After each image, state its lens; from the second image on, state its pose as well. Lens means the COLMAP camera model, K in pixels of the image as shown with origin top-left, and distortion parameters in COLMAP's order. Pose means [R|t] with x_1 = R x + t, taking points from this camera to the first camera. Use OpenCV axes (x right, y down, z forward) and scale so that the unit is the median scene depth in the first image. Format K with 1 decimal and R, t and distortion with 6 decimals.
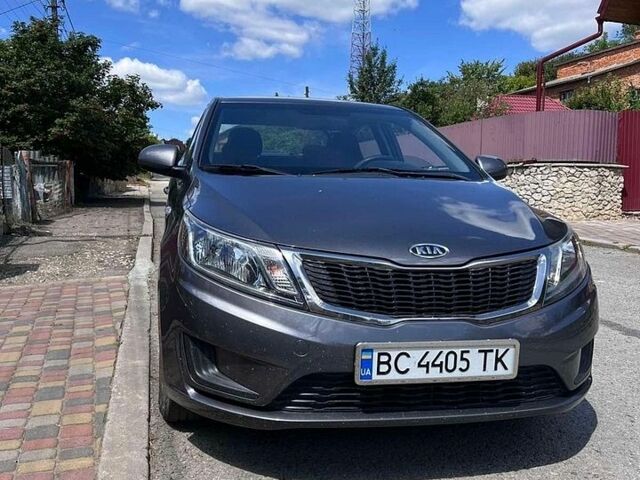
lens RADIAL K [[634.2, 0, 319.0], [0, 634.2, 237.7], [0, 0, 1]] dist [0.073235, -0.161569]
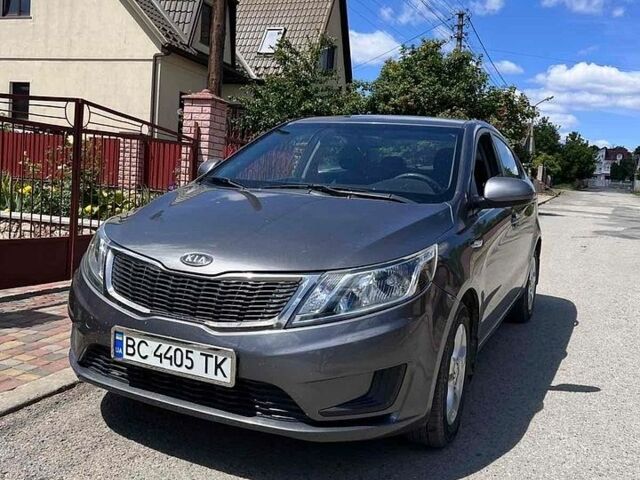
lens RADIAL K [[633.6, 0, 308.1], [0, 633.6, 240.2], [0, 0, 1]] dist [0.065902, -0.142679]
pose [[0.782171, 0.089465, -0.616607, 1.062826], [-0.094501, 0.995223, 0.024525, -0.062920], [0.615855, 0.039087, 0.786889, 0.241308]]
